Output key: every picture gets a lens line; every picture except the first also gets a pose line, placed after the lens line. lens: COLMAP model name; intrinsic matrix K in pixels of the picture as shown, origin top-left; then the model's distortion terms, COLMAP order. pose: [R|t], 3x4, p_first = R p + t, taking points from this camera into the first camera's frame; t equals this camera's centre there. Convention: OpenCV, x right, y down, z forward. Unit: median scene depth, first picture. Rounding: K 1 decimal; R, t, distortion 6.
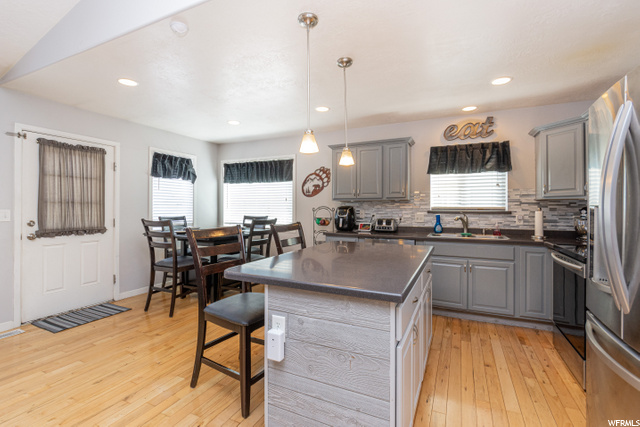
lens RADIAL K [[296.1, 0, 317.6], [0, 296.1, 209.7], [0, 0, 1]] dist [0.006477, -0.002369]
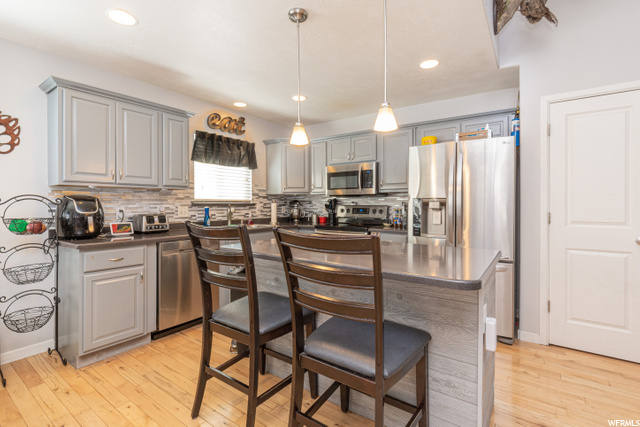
lens RADIAL K [[296.1, 0, 318.5], [0, 296.1, 204.0], [0, 0, 1]] dist [0.006477, -0.002369]
pose [[0.180441, -0.002176, 0.983583, -0.417807], [0.005577, 0.999984, 0.001189, 0.007228], [-0.983570, 0.005271, 0.180450, 0.489153]]
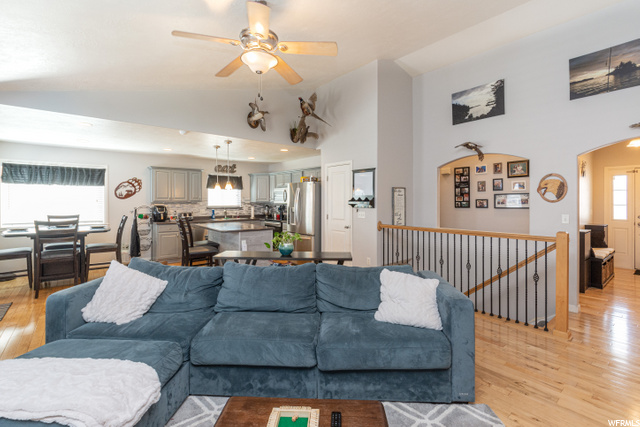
lens RADIAL K [[296.1, 0, 325.1], [0, 296.1, 199.8], [0, 0, 1]] dist [0.006477, -0.002369]
pose [[0.428462, 0.001378, 0.903559, -1.036820], [0.002507, 0.999993, -0.002714, -0.040074], [-0.903557, 0.003428, 0.428455, -0.508330]]
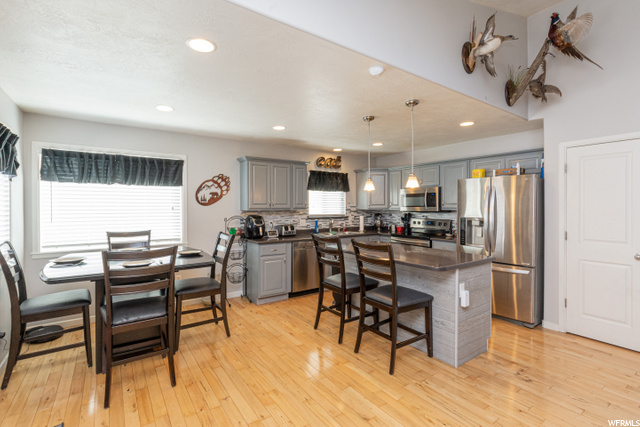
lens RADIAL K [[296.1, 0, 312.8], [0, 296.1, 205.0], [0, 0, 1]] dist [0.006477, -0.002369]
pose [[0.503352, -0.000237, 0.864082, -0.784558], [0.006131, 0.999976, -0.003297, -0.047938], [-0.864060, 0.006958, 0.503341, 0.309883]]
